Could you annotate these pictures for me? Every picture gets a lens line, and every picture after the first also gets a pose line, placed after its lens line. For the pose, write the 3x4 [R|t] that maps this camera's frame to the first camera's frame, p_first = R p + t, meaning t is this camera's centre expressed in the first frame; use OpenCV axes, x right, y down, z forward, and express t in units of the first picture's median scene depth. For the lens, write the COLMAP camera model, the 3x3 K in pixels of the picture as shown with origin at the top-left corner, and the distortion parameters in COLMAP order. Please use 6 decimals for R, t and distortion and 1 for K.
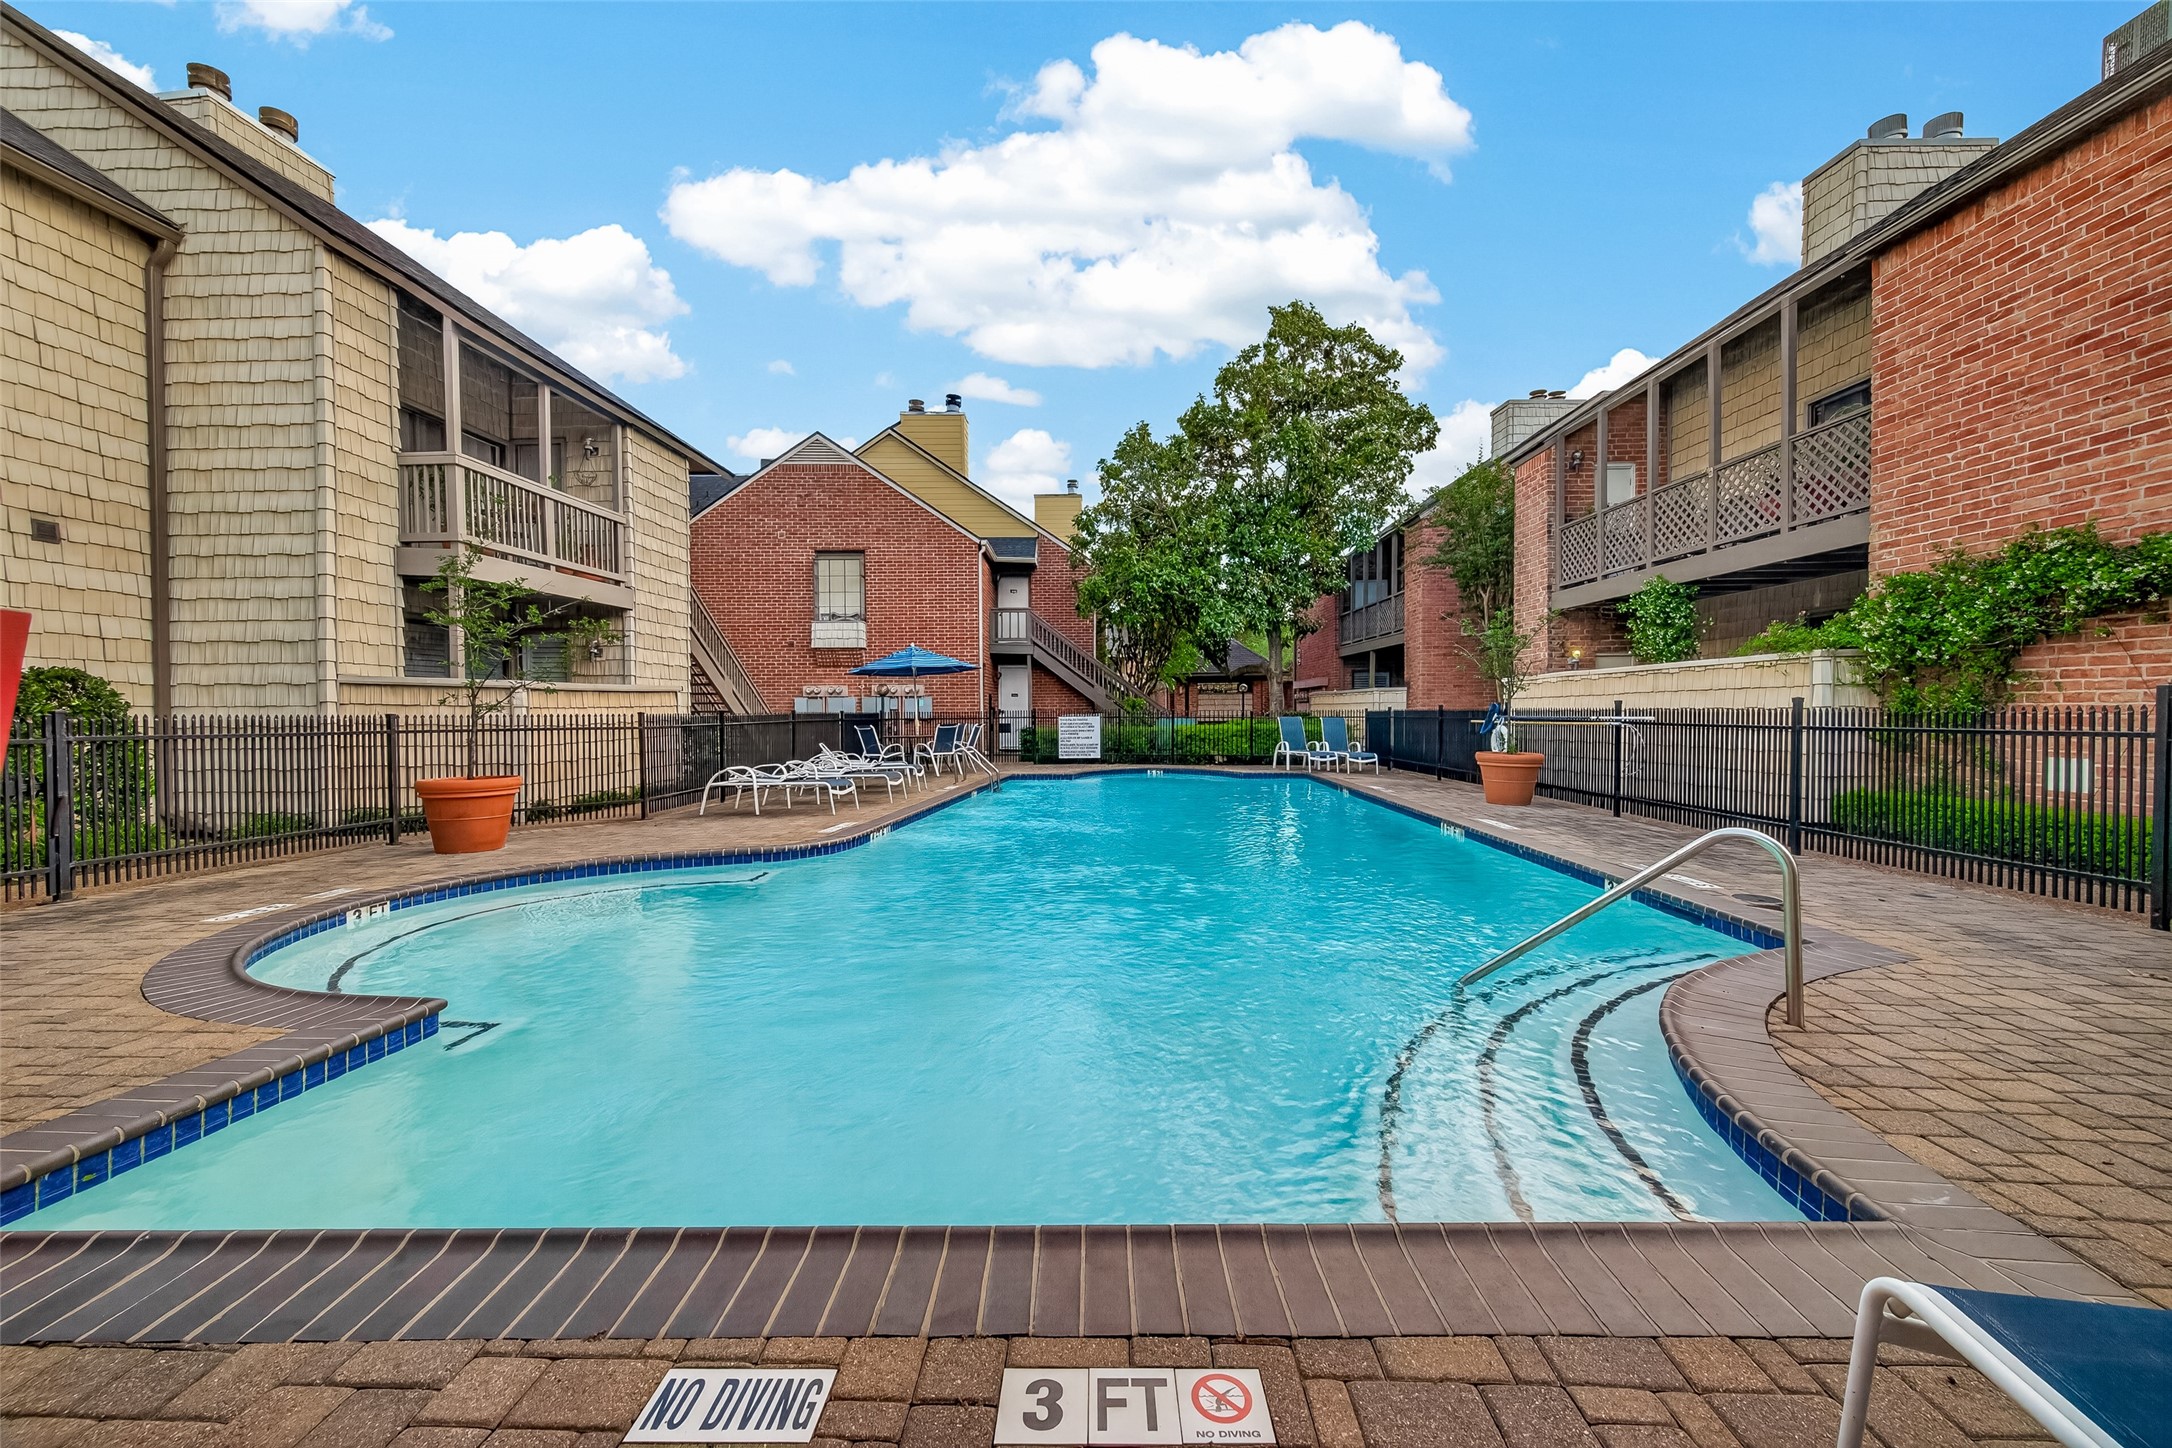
lens RADIAL K [[849.8, 0, 1080.0], [0, 849.8, 710.5], [0, 0, 1]] dist [-0.000144, -0.000141]
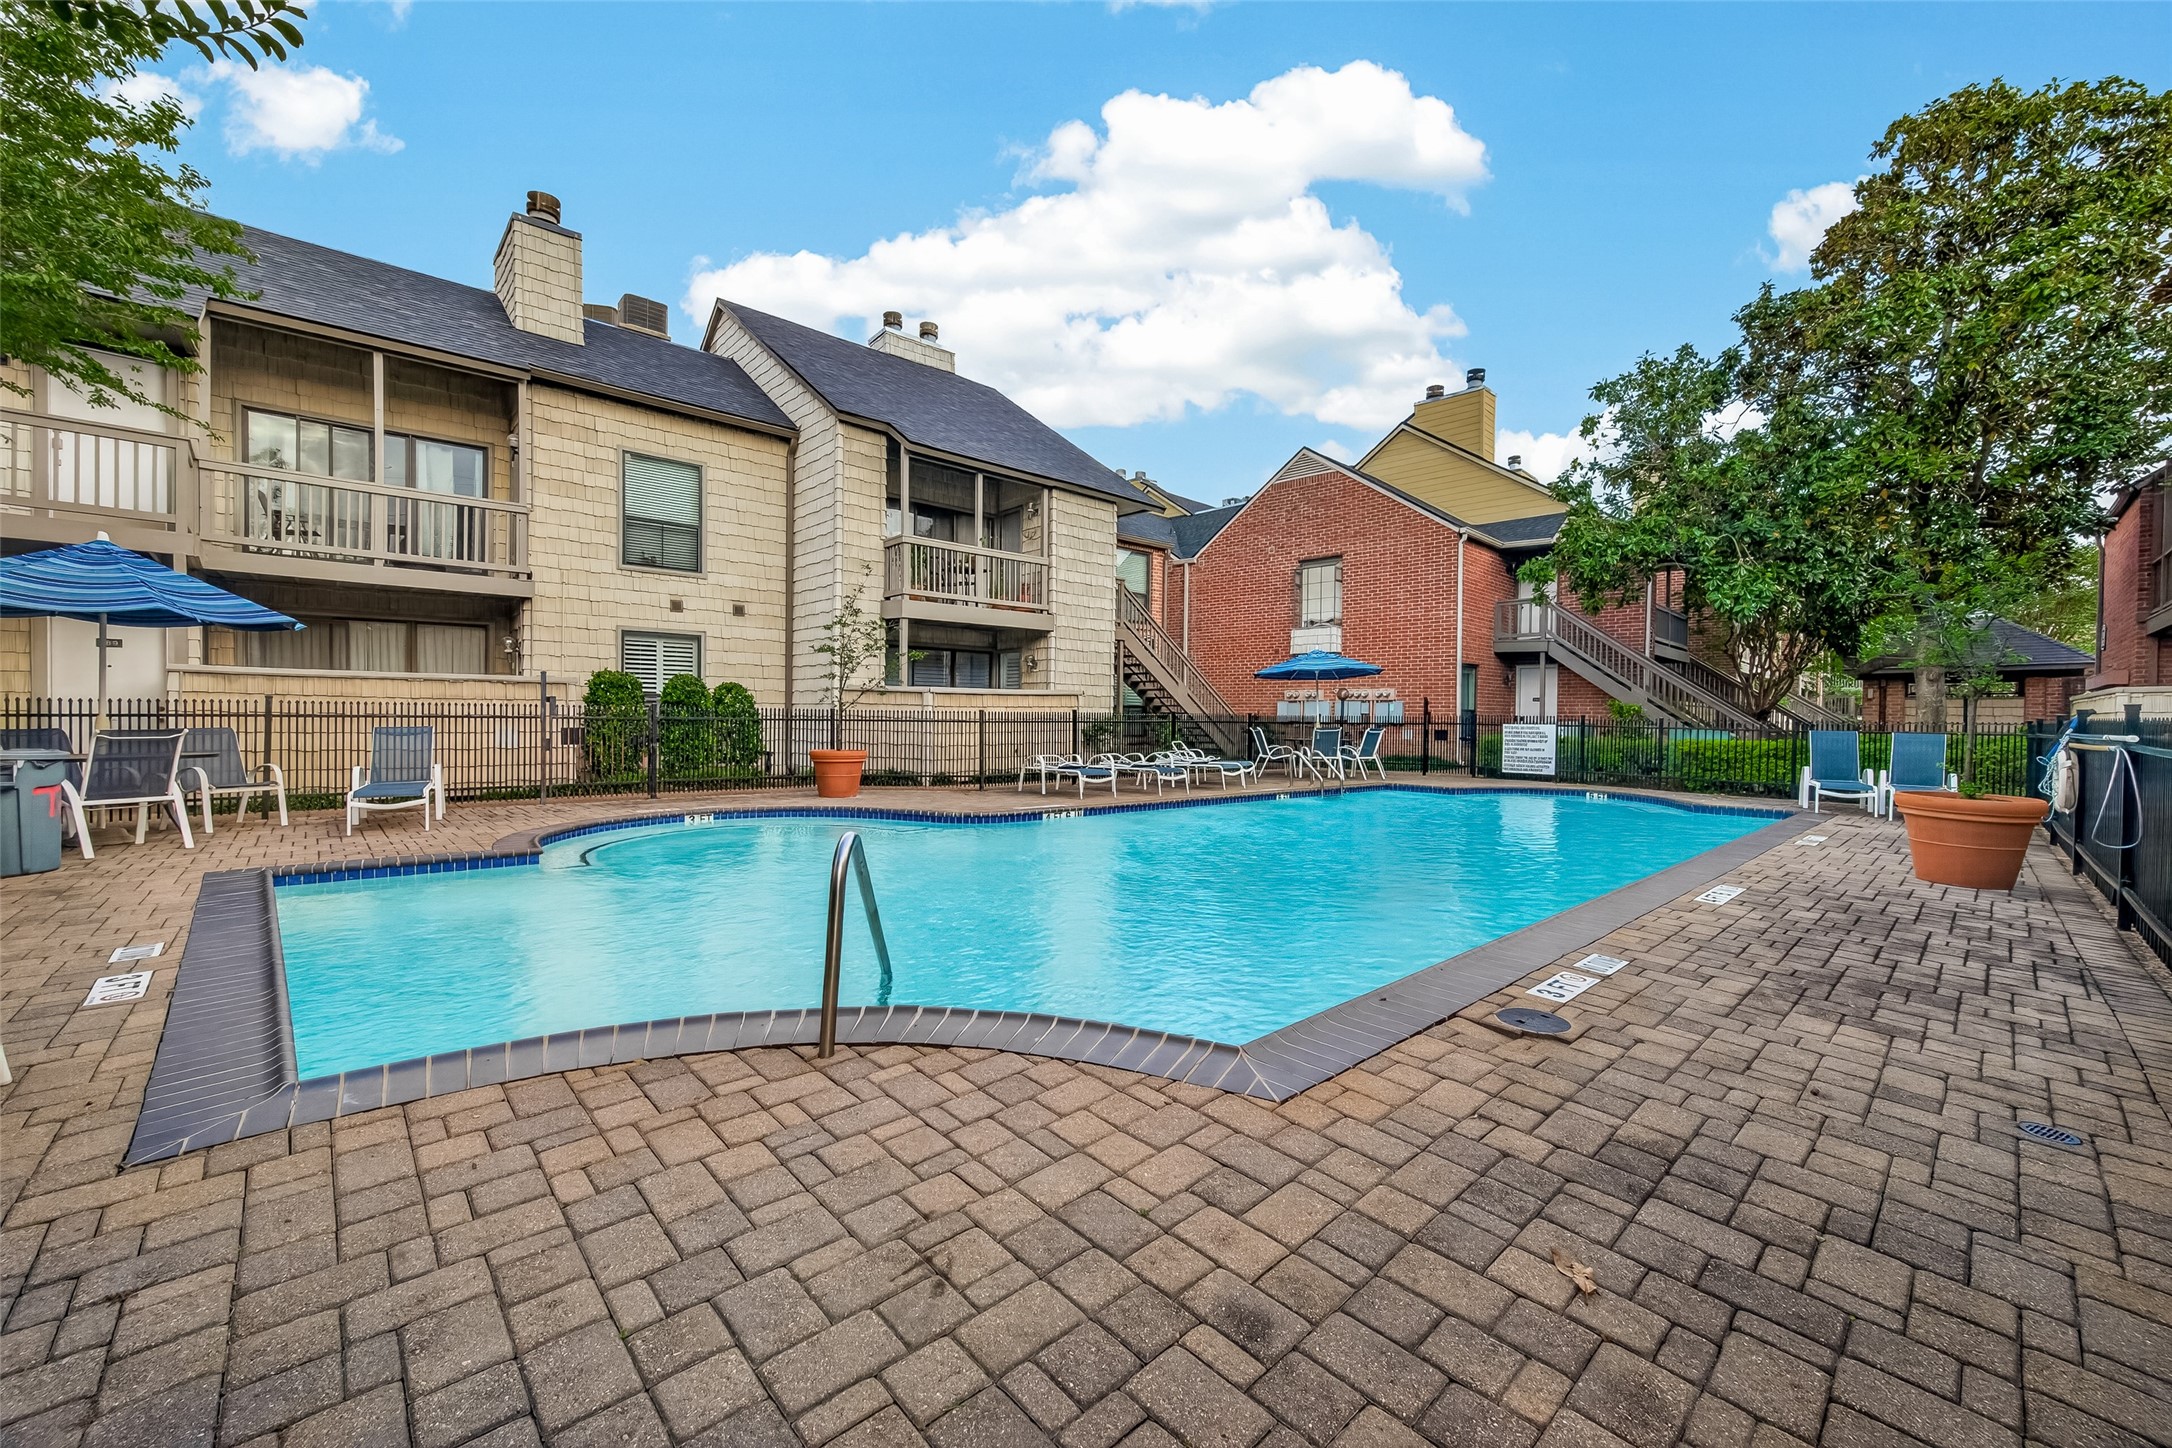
lens RADIAL K [[849.8, 0, 1080.0], [0, 849.8, 710.5], [0, 0, 1]] dist [-0.000144, -0.000141]
pose [[0.704774, 0.009749, -0.709365, 0.311096], [-0.014958, 0.999888, -0.001118, 0.001227], [0.709274, 0.011399, 0.704840, 0.098019]]
